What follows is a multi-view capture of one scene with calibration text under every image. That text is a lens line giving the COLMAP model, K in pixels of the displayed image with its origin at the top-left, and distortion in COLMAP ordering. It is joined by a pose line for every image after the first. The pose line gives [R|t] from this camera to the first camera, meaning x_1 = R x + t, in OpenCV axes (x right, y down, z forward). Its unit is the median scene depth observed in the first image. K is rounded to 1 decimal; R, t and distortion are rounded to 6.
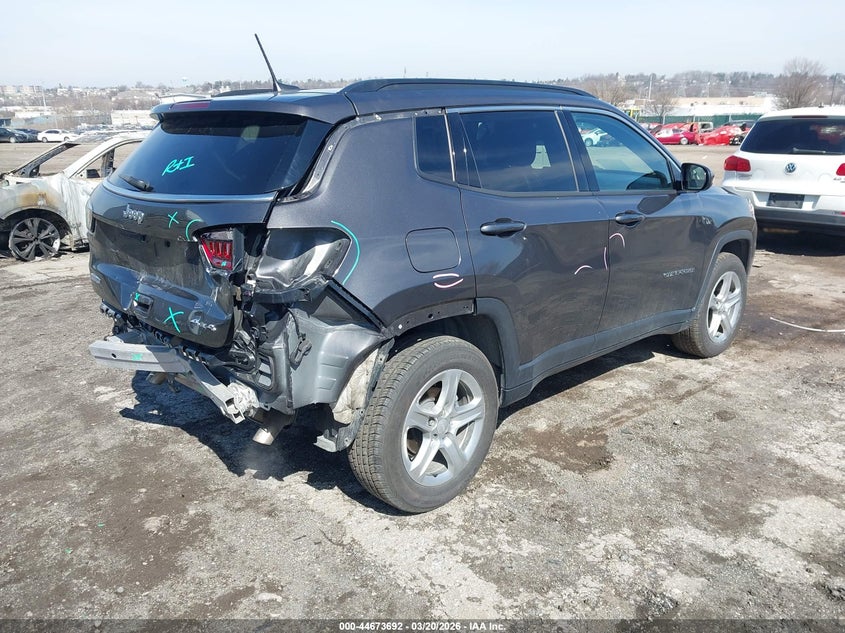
lens RADIAL K [[646.2, 0, 416.3], [0, 646.2, 317.2], [0, 0, 1]] dist [-0.000684, -0.002088]
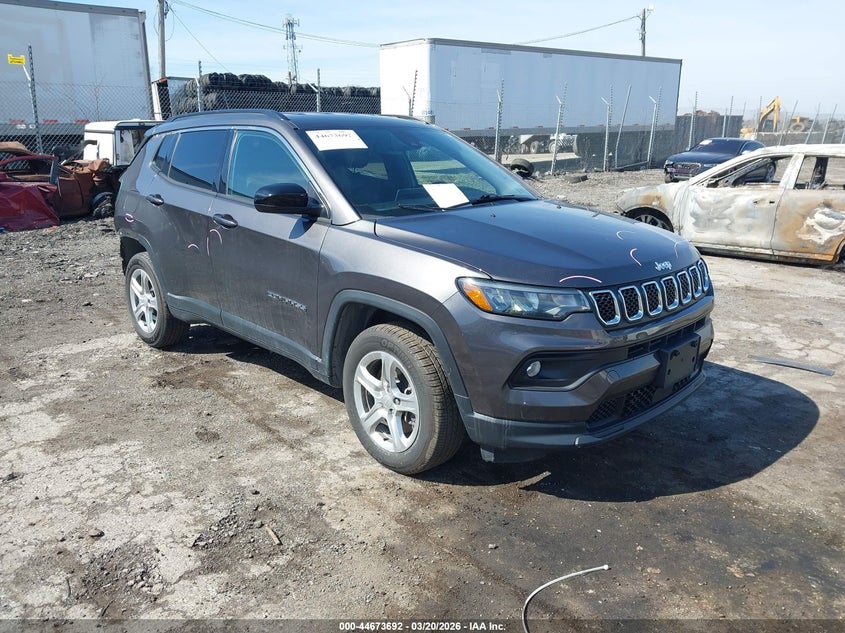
lens RADIAL K [[646.2, 0, 416.3], [0, 646.2, 317.2], [0, 0, 1]] dist [-0.000684, -0.002088]
pose [[0.035622, 0.269875, -0.962236, 1.225390], [-0.288523, 0.924624, 0.248645, -0.307758], [0.956810, 0.268770, 0.110802, 1.015878]]
